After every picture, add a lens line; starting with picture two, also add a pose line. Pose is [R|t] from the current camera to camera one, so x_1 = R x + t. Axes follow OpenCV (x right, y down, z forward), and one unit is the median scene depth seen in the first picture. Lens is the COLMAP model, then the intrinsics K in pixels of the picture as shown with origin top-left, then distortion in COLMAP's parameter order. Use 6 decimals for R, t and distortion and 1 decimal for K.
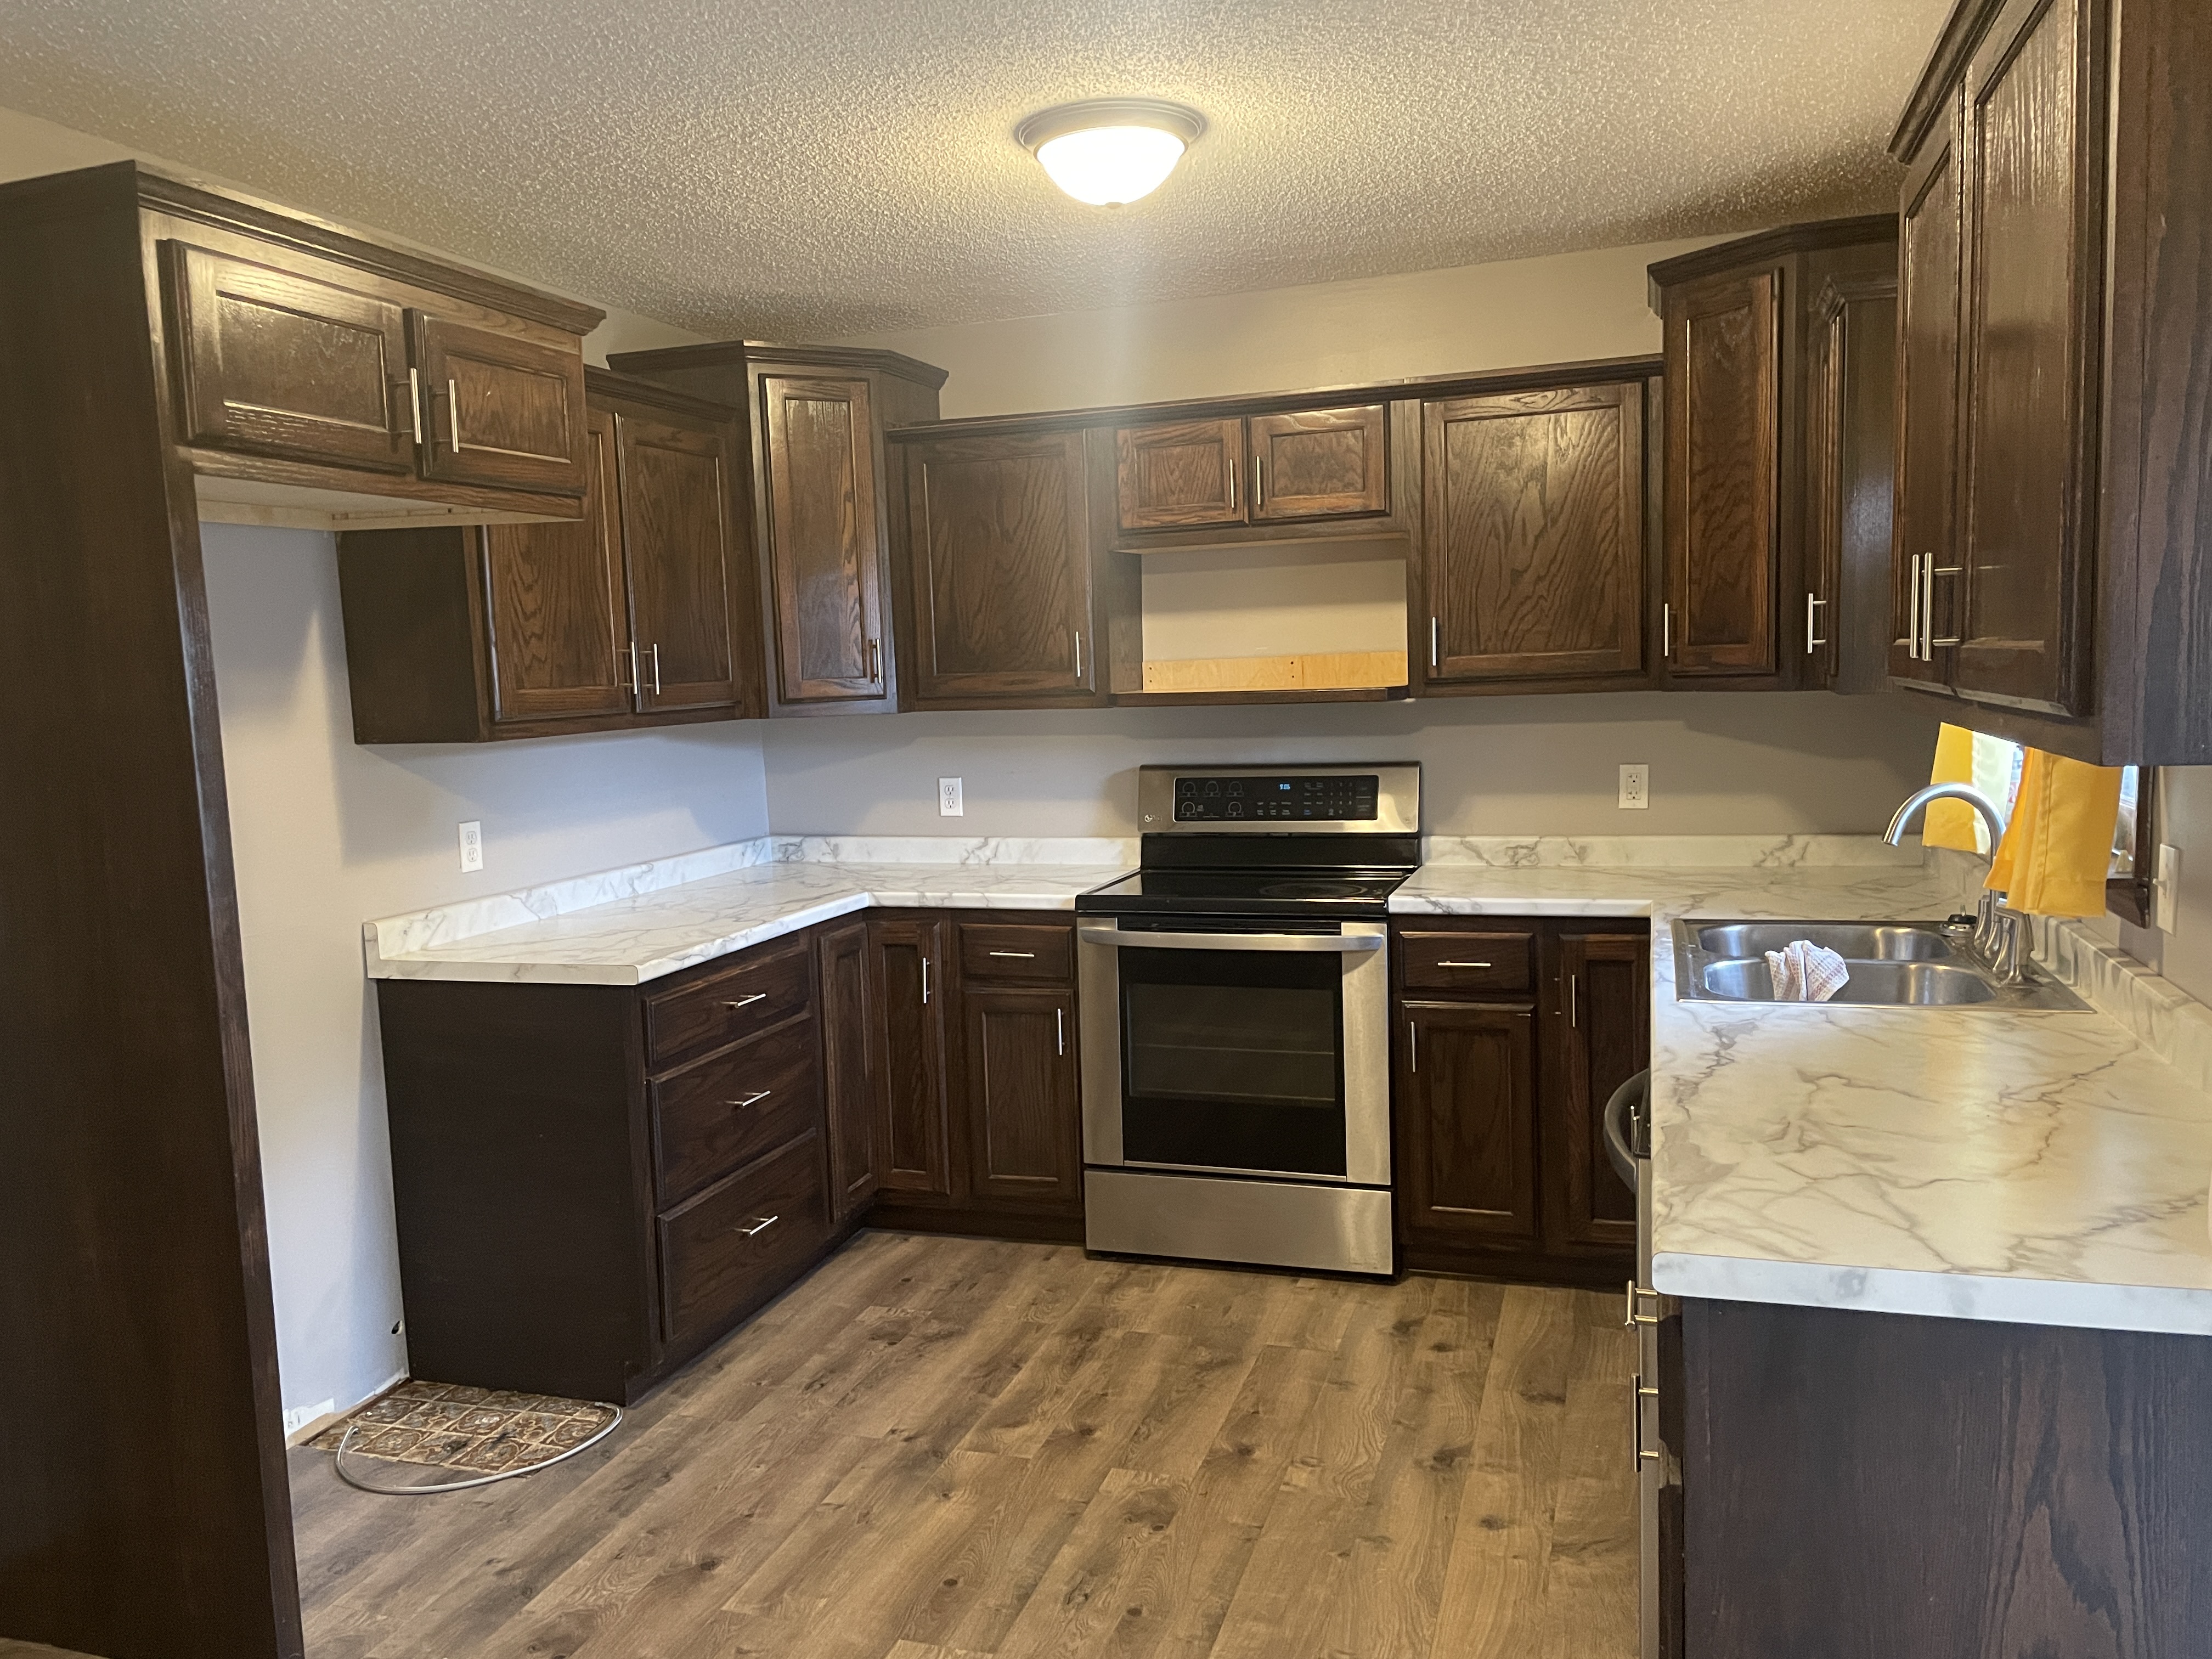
lens RADIAL K [[1662.5, 0, 1076.9], [0, 1662.5, 848.2], [0, 0, 1]] dist [0.083498, -0.104994]
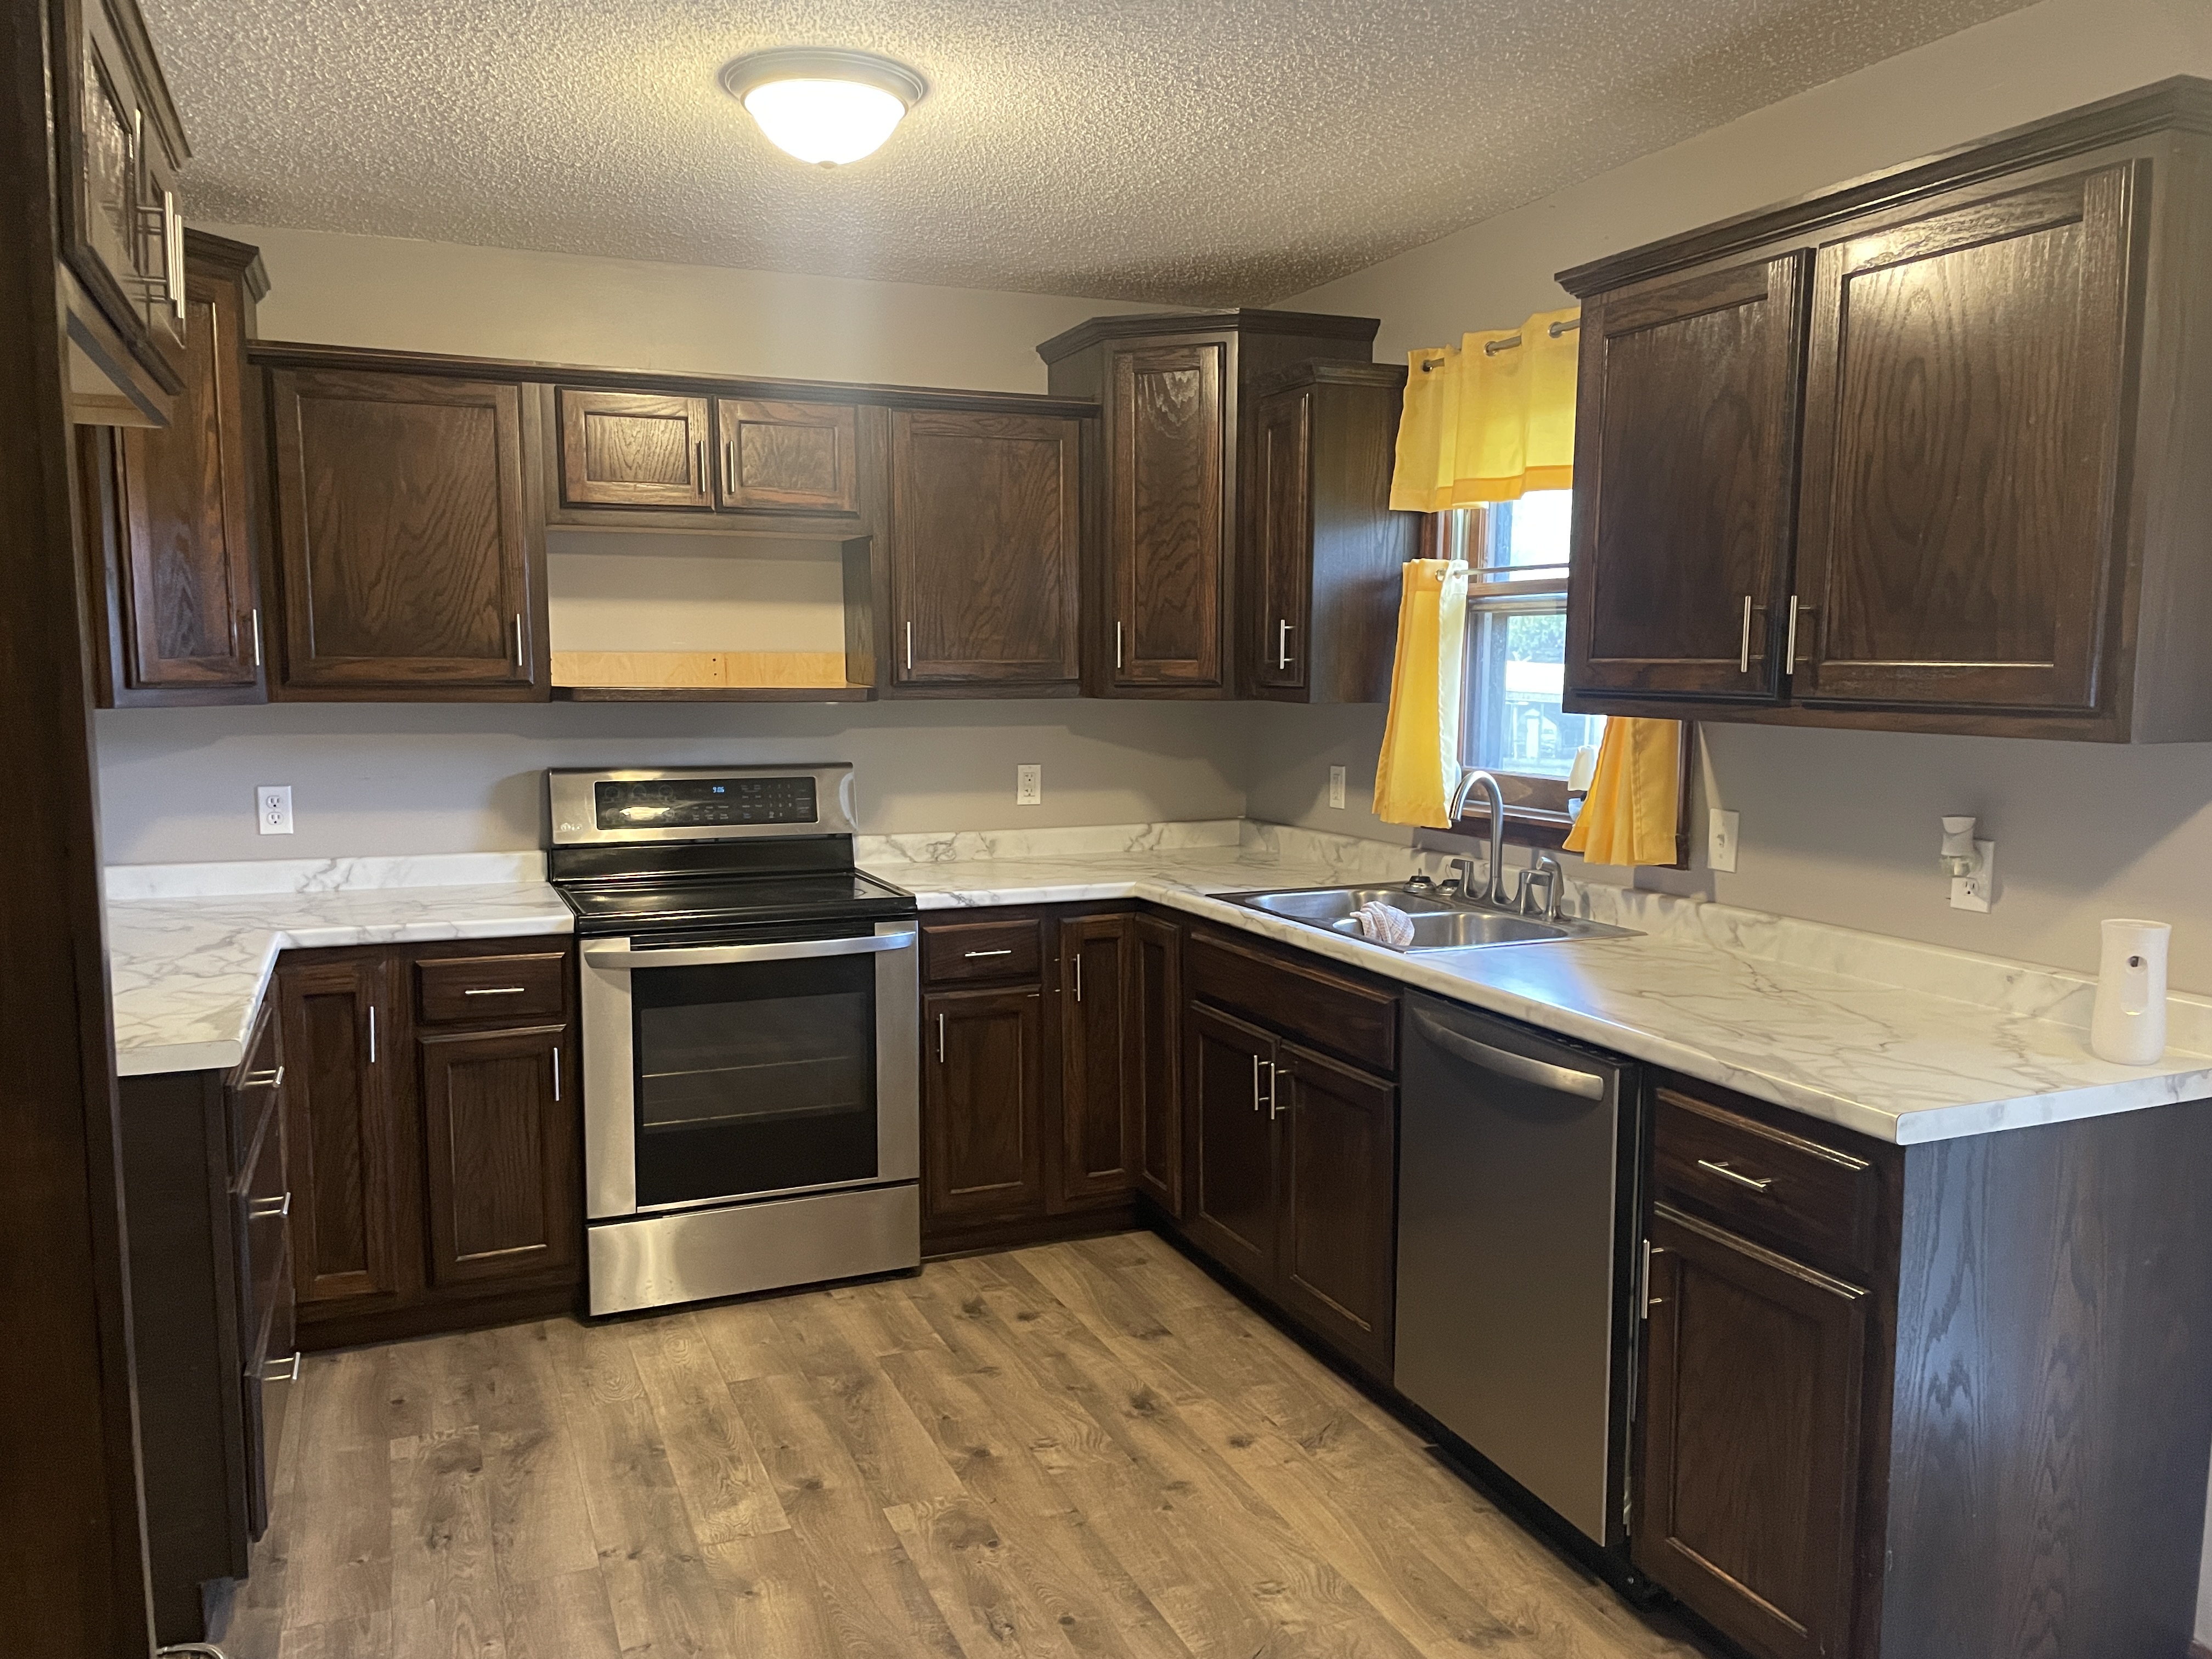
lens RADIAL K [[1662.5, 0, 1084.2], [0, 1662.5, 848.1], [0, 0, 1]] dist [0.083498, -0.104994]
pose [[0.754283, -0.039059, 0.655386, -0.388299], [0.043850, 0.998997, 0.009070, -0.003474], [-0.655083, 0.021897, 0.755239, 0.160628]]
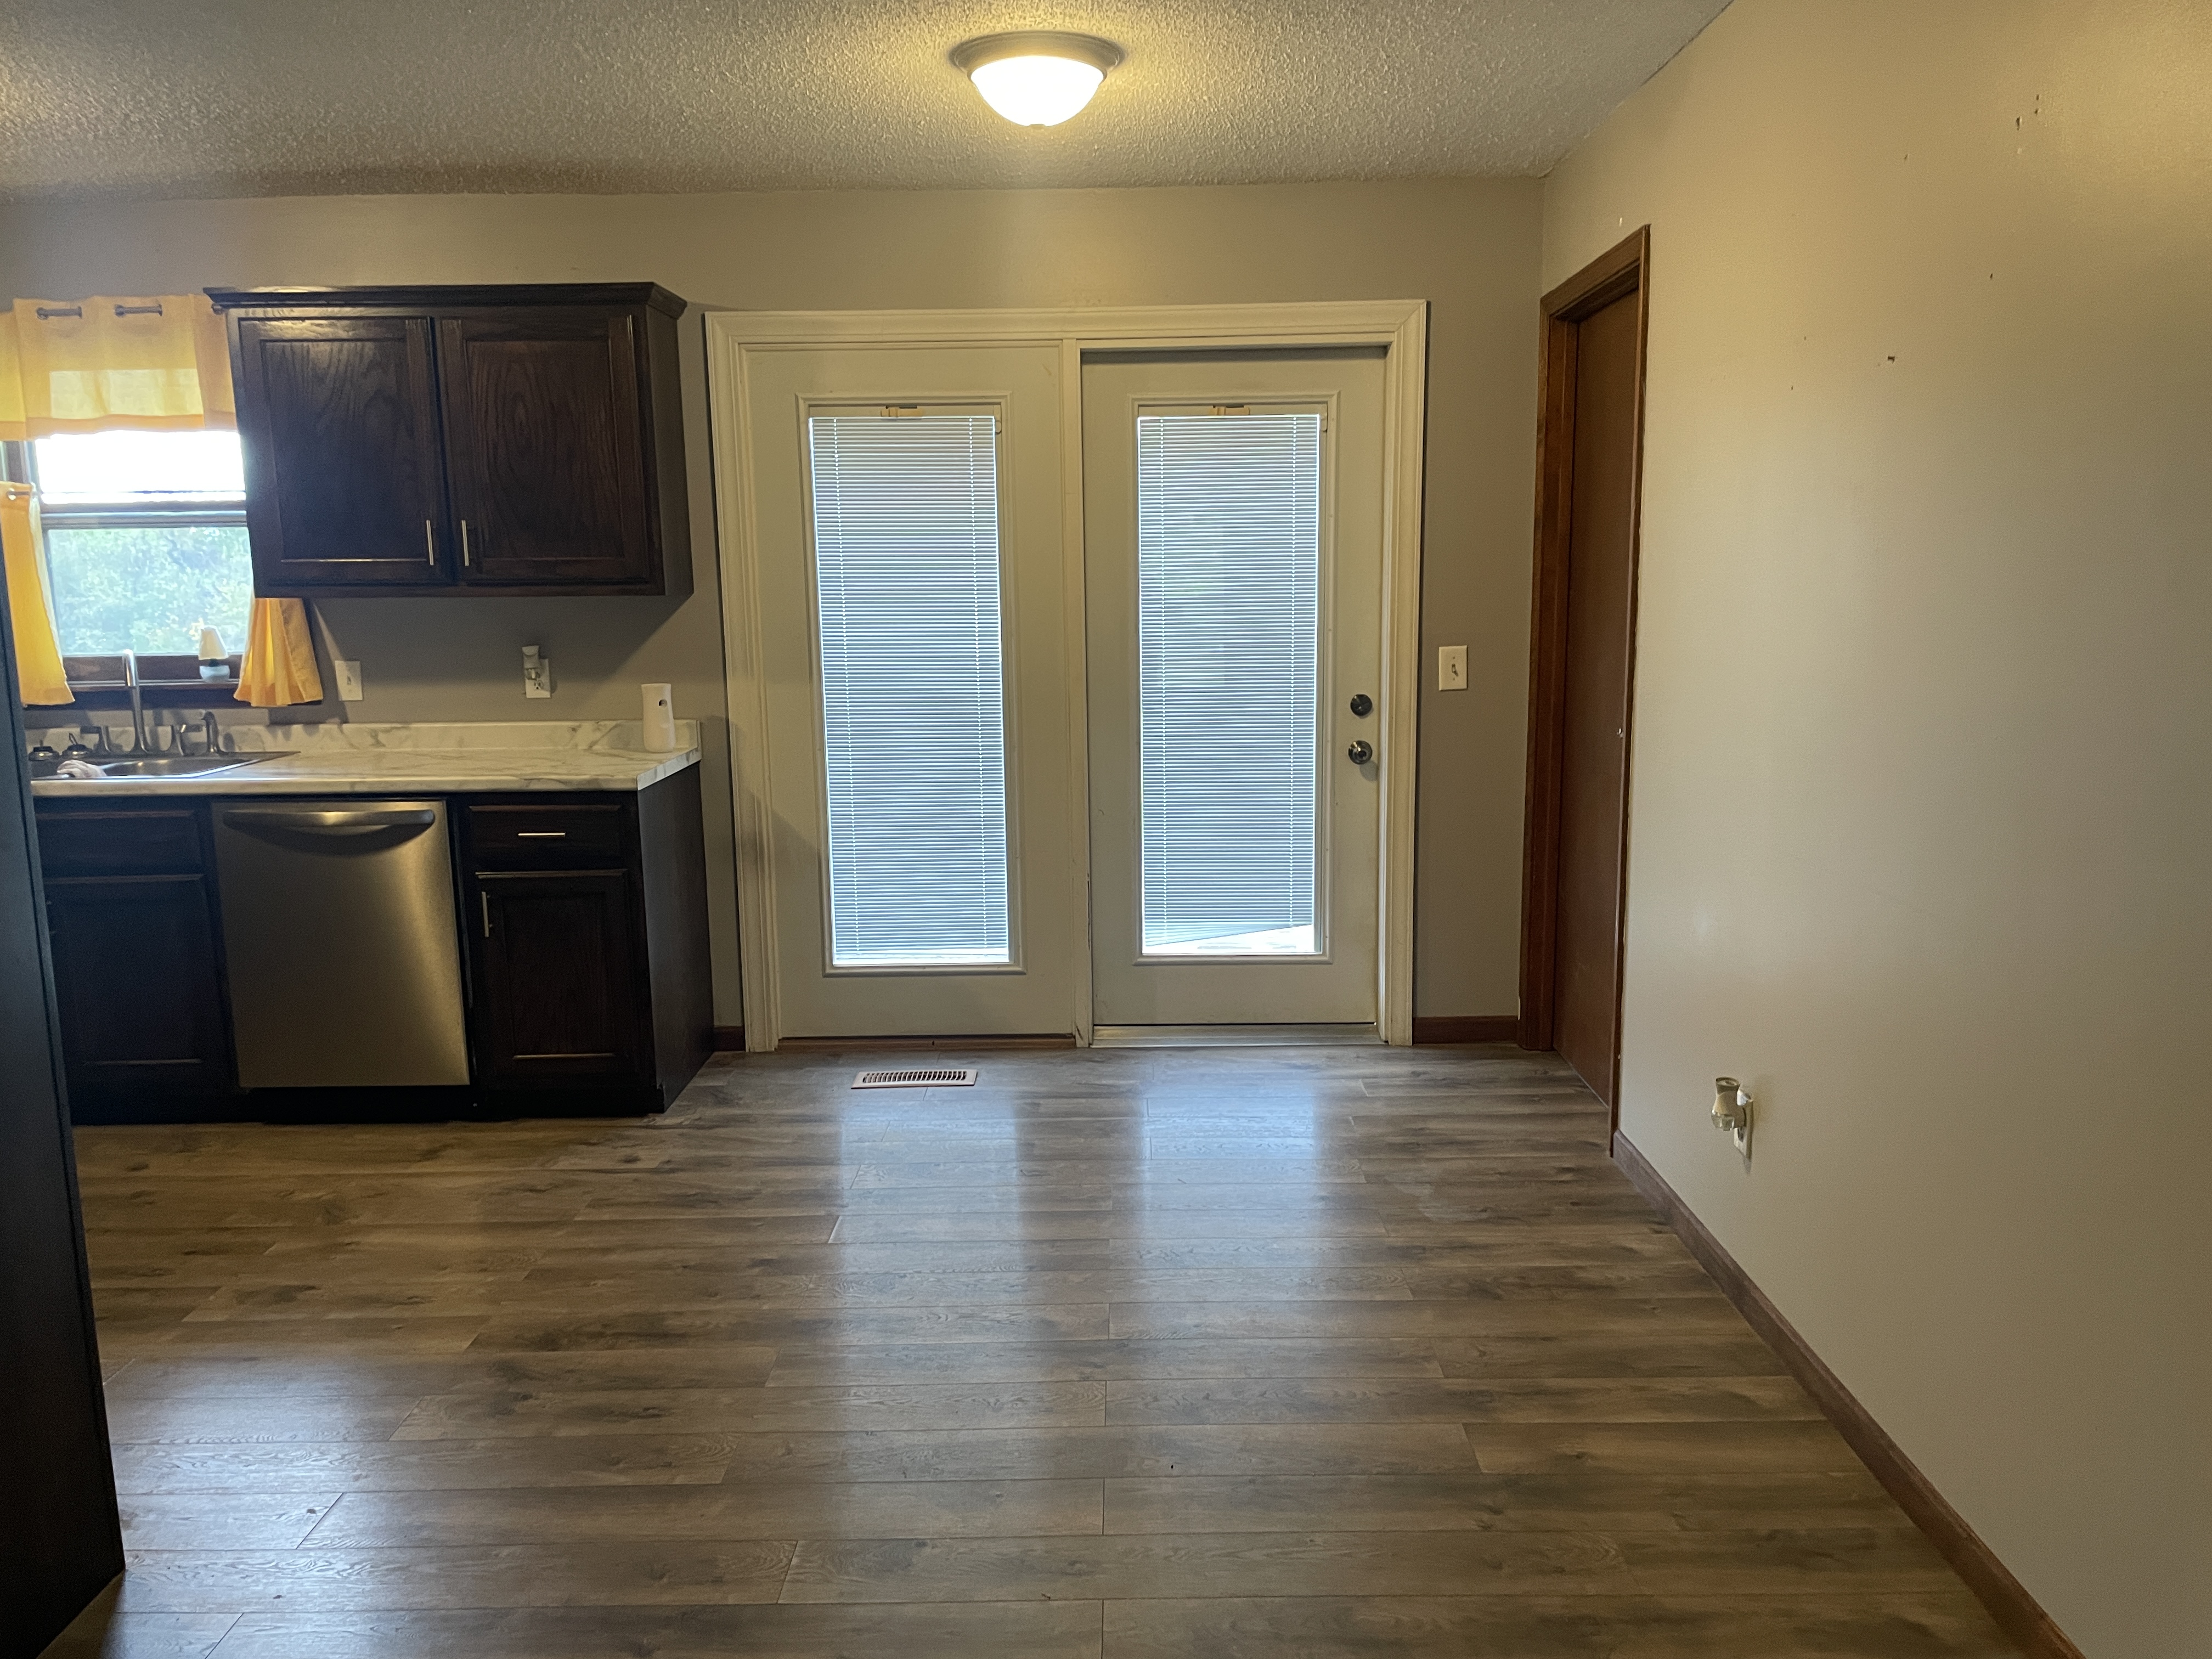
lens RADIAL K [[1662.5, 0, 1108.4], [0, 1662.5, 834.2], [0, 0, 1]] dist [0.083498, -0.104994]
pose [[-0.315201, -0.110428, 0.942578, -0.967302], [0.131875, 0.978475, 0.158733, 0.001105], [-0.939818, 0.174336, -0.293854, 0.427096]]
